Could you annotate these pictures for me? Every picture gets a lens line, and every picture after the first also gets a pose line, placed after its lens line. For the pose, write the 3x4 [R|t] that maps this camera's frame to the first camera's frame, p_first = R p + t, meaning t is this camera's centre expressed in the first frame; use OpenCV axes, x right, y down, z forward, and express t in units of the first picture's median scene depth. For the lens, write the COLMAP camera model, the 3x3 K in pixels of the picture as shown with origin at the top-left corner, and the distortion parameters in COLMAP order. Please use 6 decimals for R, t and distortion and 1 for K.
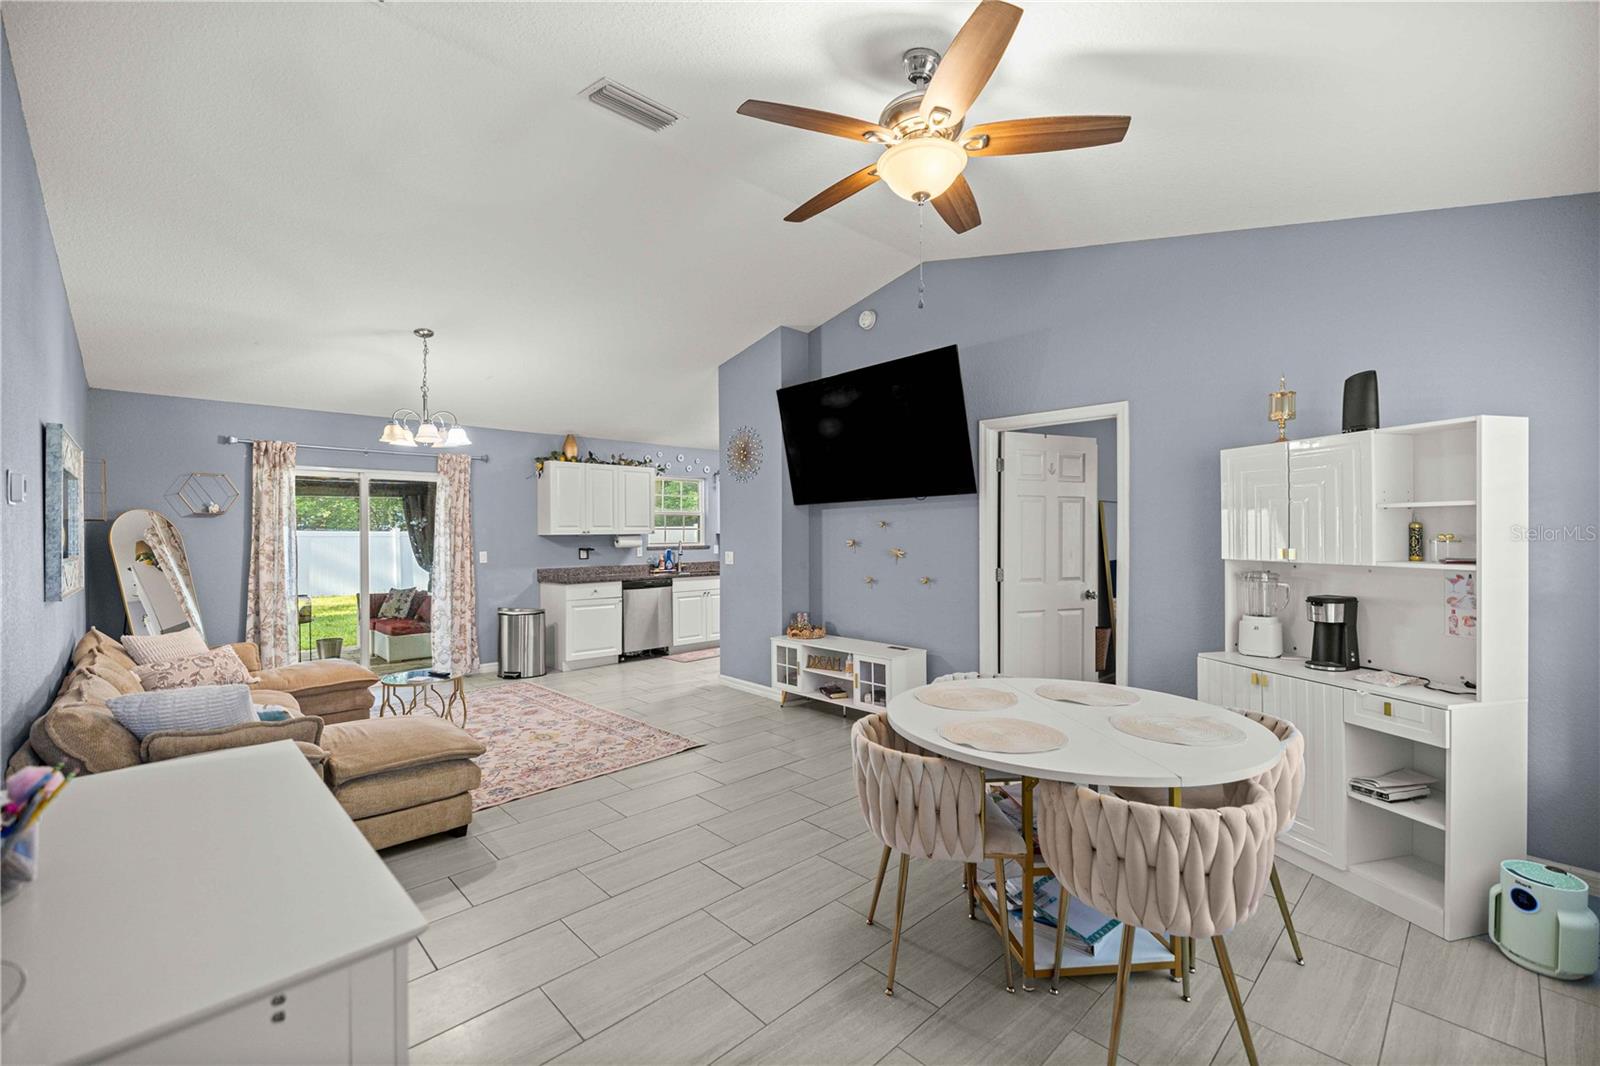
lens RADIAL K [[684.9, 0, 807.6], [0, 684.9, 538.1], [0, 0, 1]] dist [0.000657, -0.000031]
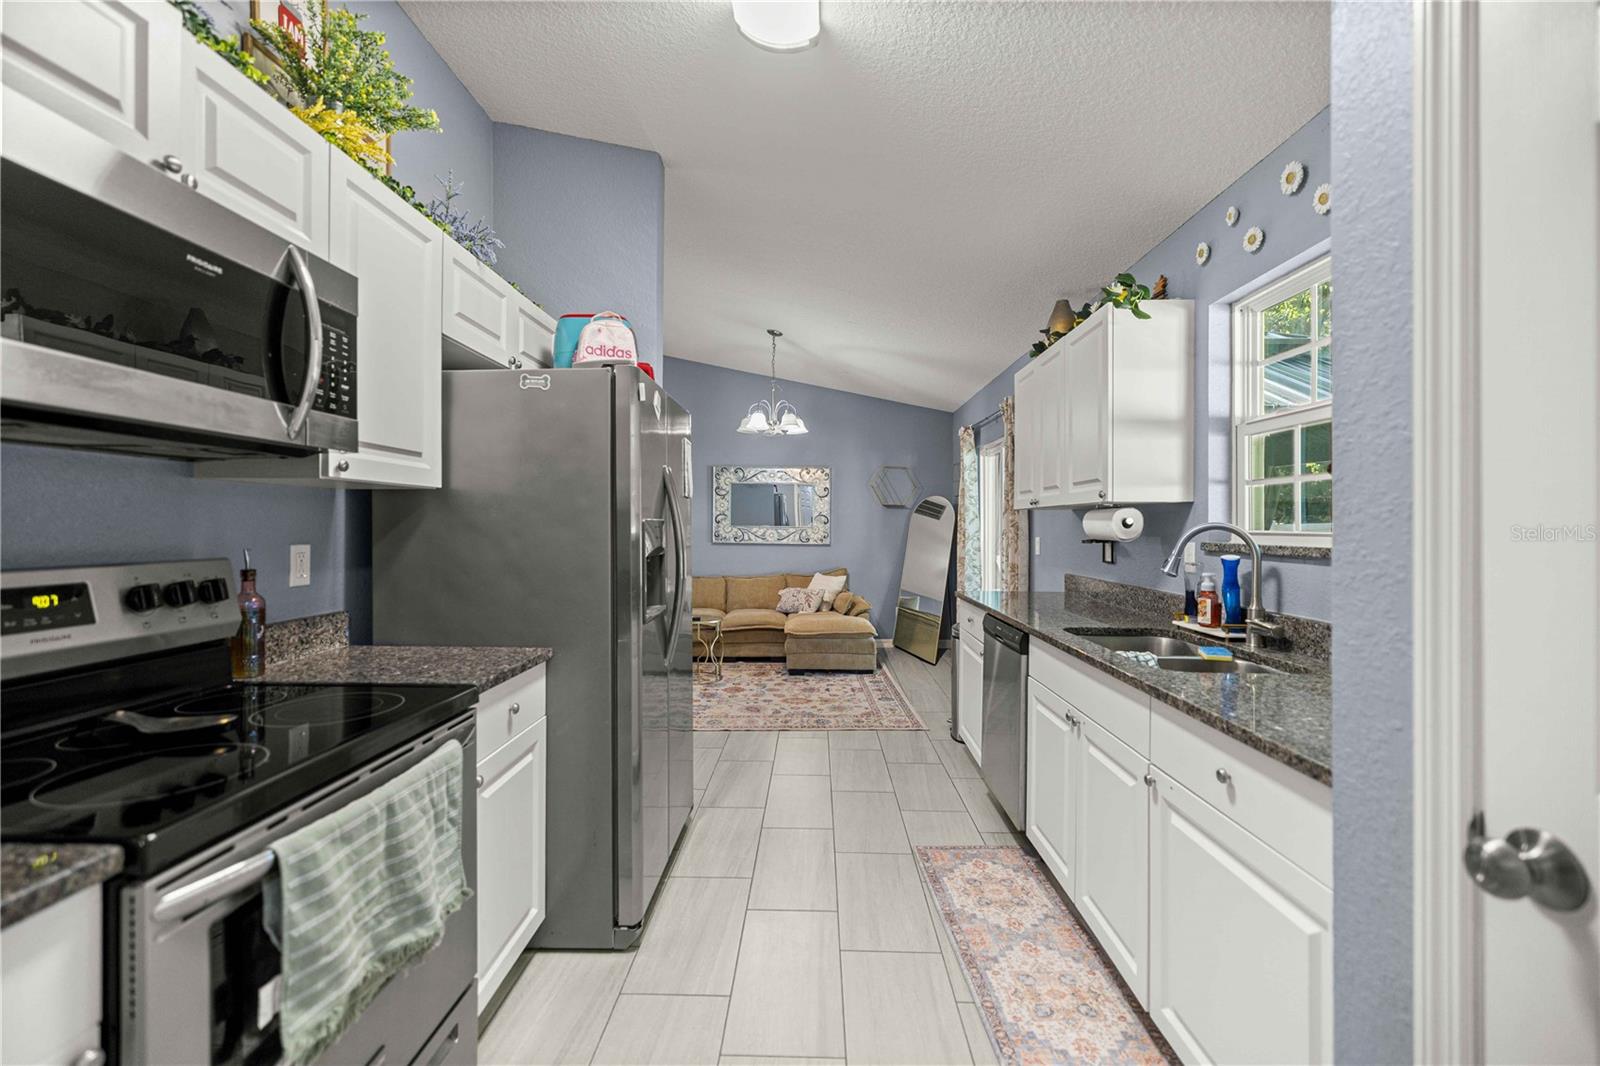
lens RADIAL K [[644.5, 0, 797.5], [0, 644.5, 522.7], [0, 0, 1]] dist [0.000121, 0.000038]
pose [[-0.722119, 0.000405, -0.691769, 0.129600], [-0.005487, 0.999965, 0.006312, 0.004107], [0.691747, 0.008354, -0.722092, 1.535932]]
